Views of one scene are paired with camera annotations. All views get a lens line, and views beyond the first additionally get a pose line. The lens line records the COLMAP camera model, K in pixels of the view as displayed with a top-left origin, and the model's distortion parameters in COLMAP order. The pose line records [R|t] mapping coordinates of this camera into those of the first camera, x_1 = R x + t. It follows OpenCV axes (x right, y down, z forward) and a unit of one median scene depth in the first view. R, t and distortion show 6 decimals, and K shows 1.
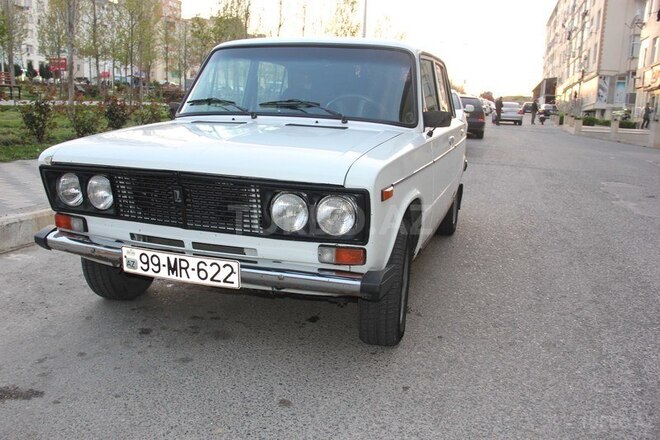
lens RADIAL K [[591.5, 0, 330.0], [0, 591.5, 220.0], [0, 0, 1]] dist [-0.096742, 0.129450]
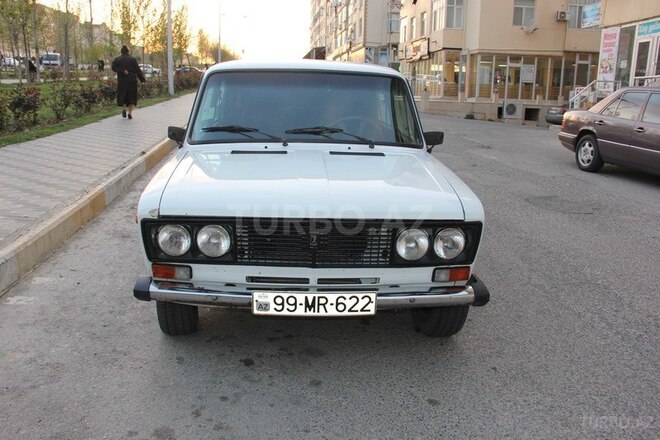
lens RADIAL K [[555.4, 0, 330.0], [0, 555.4, 220.0], [0, 0, 1]] dist [-0.097731, 0.002217]
pose [[0.929095, -0.100349, 0.355967, -0.549843], [0.075274, 0.993648, 0.083646, -0.150127], [-0.362100, -0.050920, 0.930747, 0.033592]]
